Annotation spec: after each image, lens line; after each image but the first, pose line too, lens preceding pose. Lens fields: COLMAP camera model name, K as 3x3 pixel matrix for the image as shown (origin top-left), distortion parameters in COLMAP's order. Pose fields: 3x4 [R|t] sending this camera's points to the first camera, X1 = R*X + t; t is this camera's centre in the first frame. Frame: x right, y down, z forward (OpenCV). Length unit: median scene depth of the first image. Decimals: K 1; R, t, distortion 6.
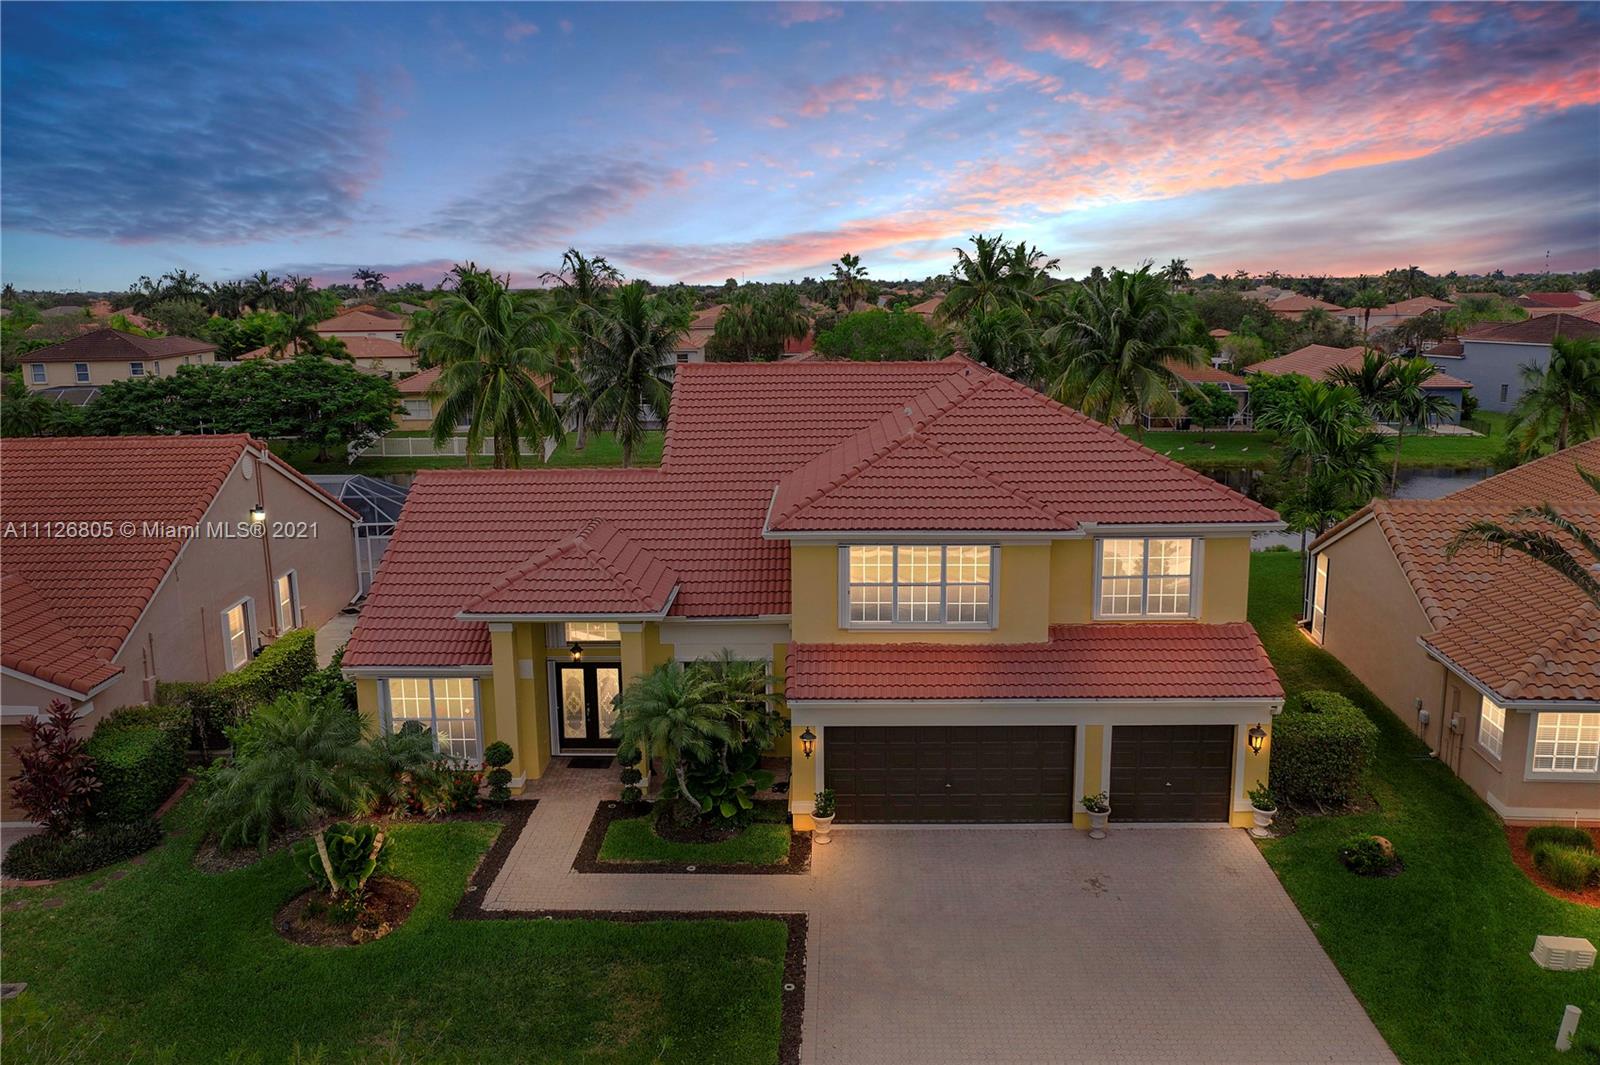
lens RADIAL K [[1312.7, 0, 808.4], [0, 1312.7, 533.2], [0, 0, 1]] dist [-0.023424, 0.005820]
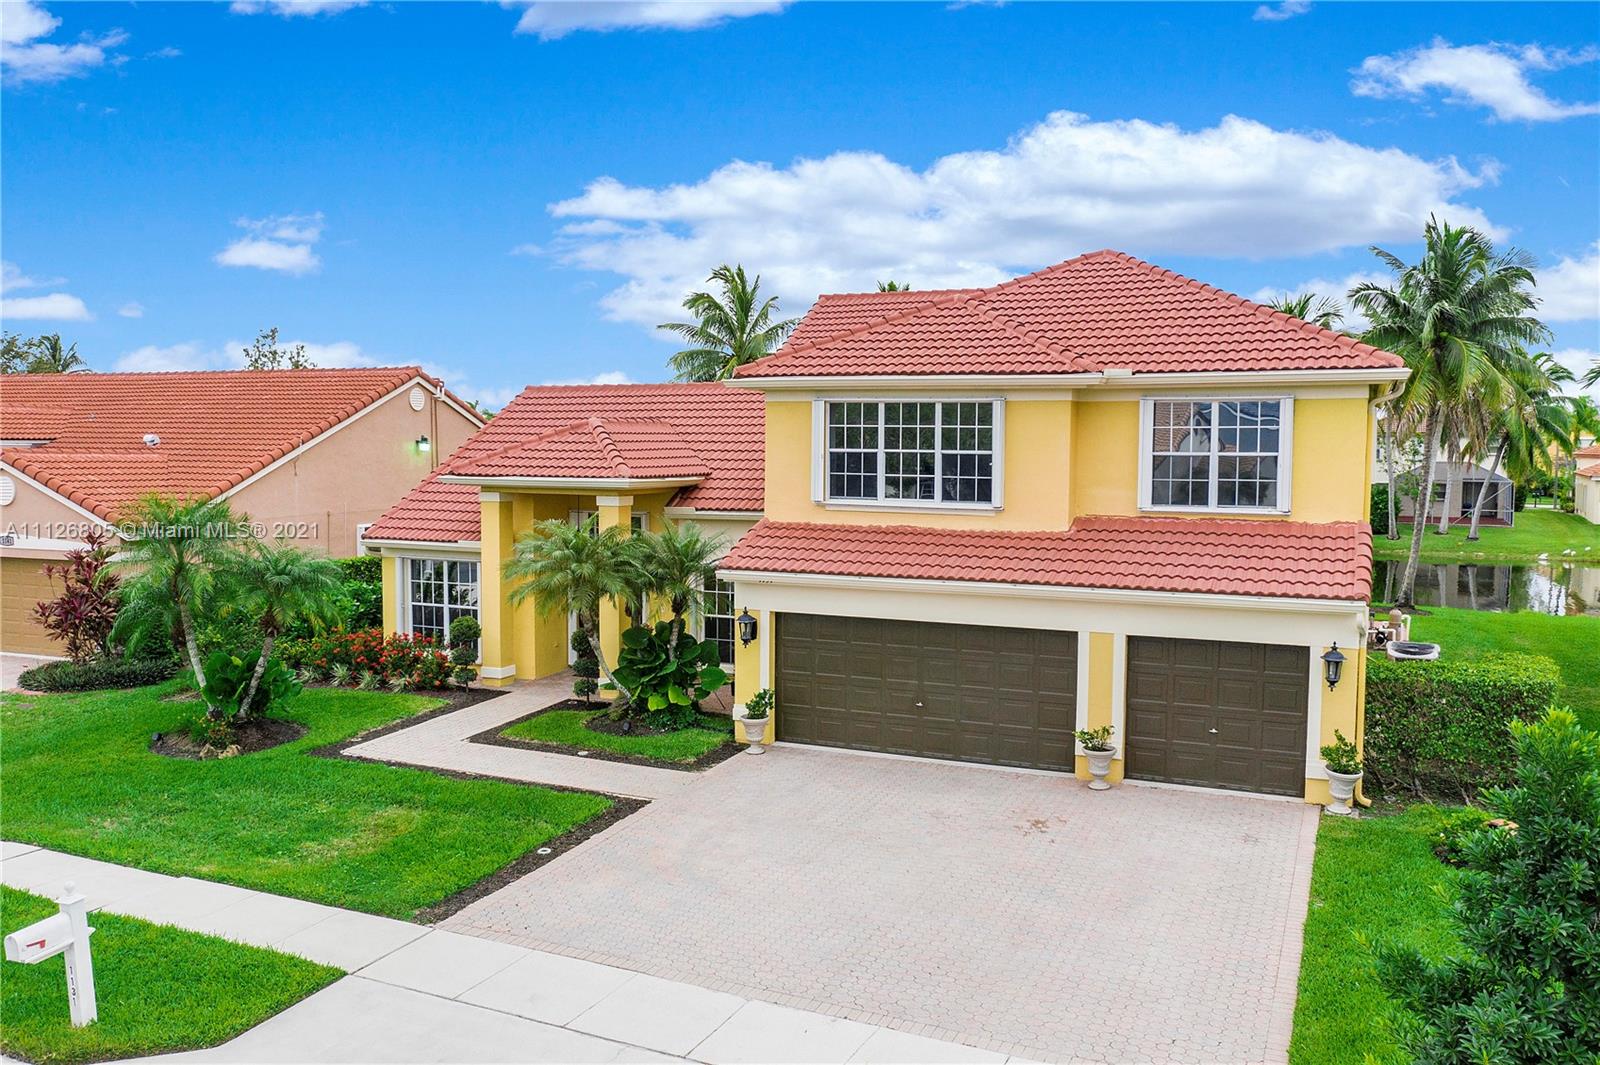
lens RADIAL K [[1312.7, 0, 755.2], [0, 1312.7, 502.8], [0, 0, 1]] dist [-0.023424, 0.005820]
pose [[0.917164, 0.039993, -0.396499, 0.309837], [-0.091191, 0.989614, -0.111122, 0.163765], [0.387937, 0.138074, 0.911285, 0.229343]]
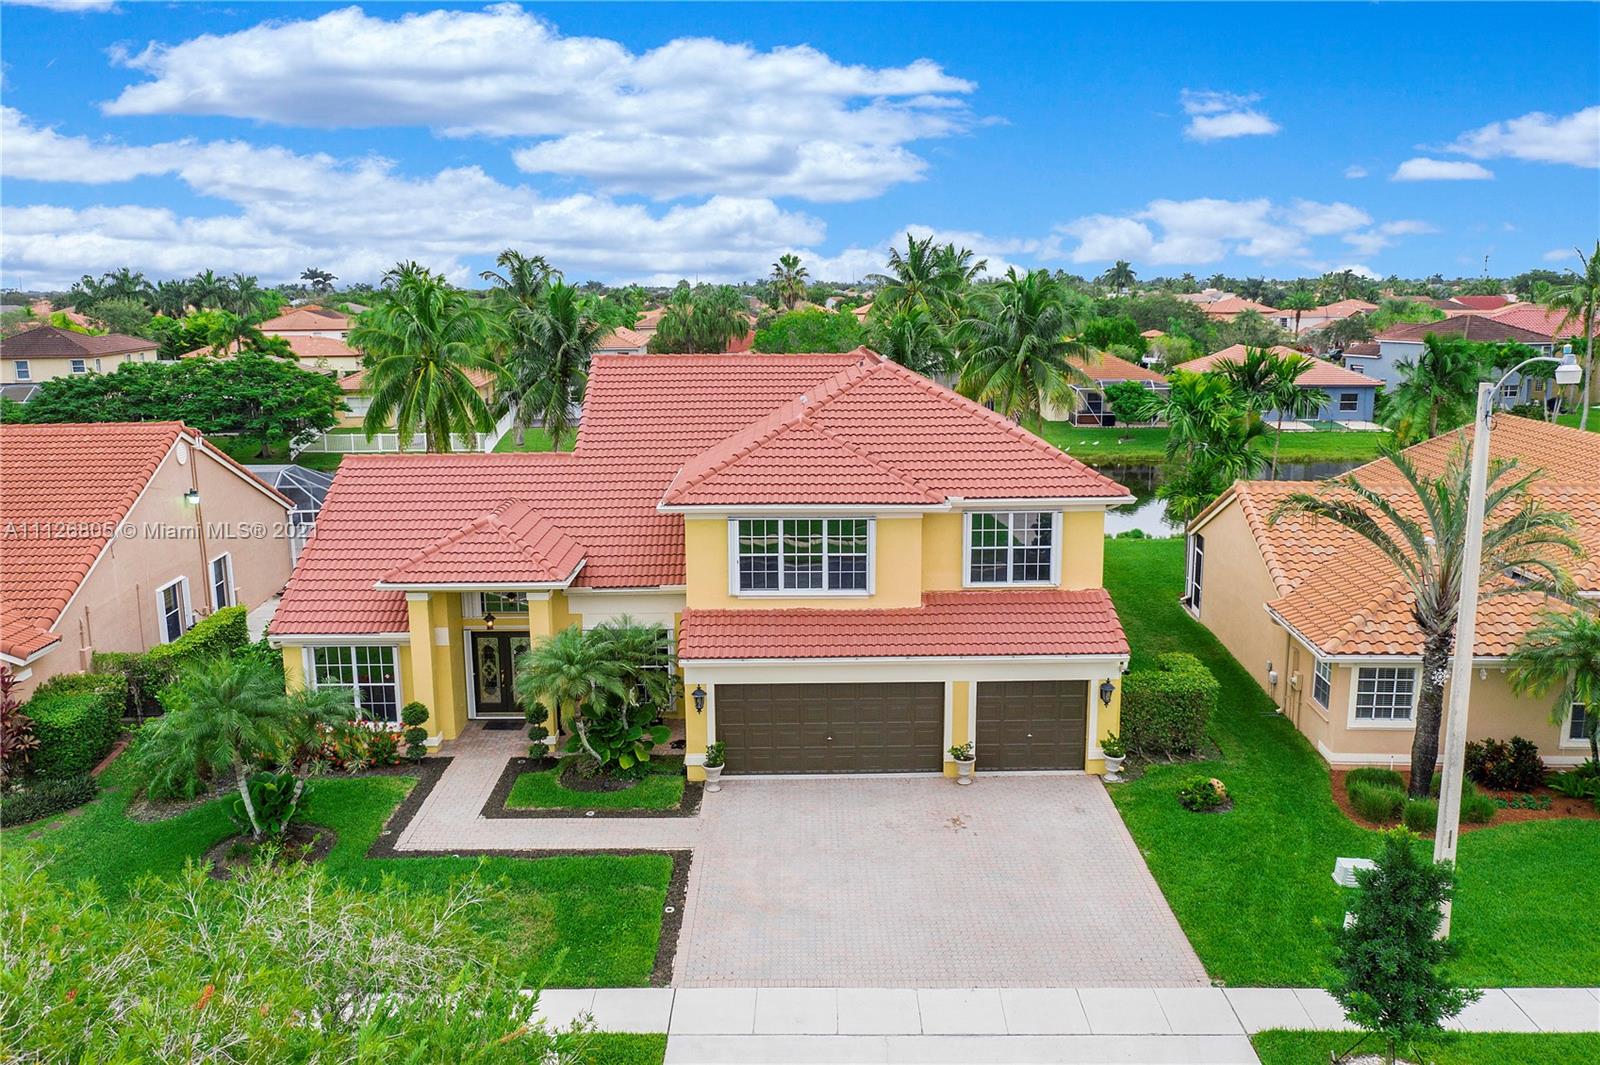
lens RADIAL K [[1312.7, 0, 809.1], [0, 1312.7, 532.6], [0, 0, 1]] dist [-0.023424, 0.005820]
pose [[0.999395, -0.002816, 0.034652, 0.050611], [0.002880, 0.999994, -0.001803, 0.022235], [-0.034647, 0.001902, 0.999398, -0.087776]]
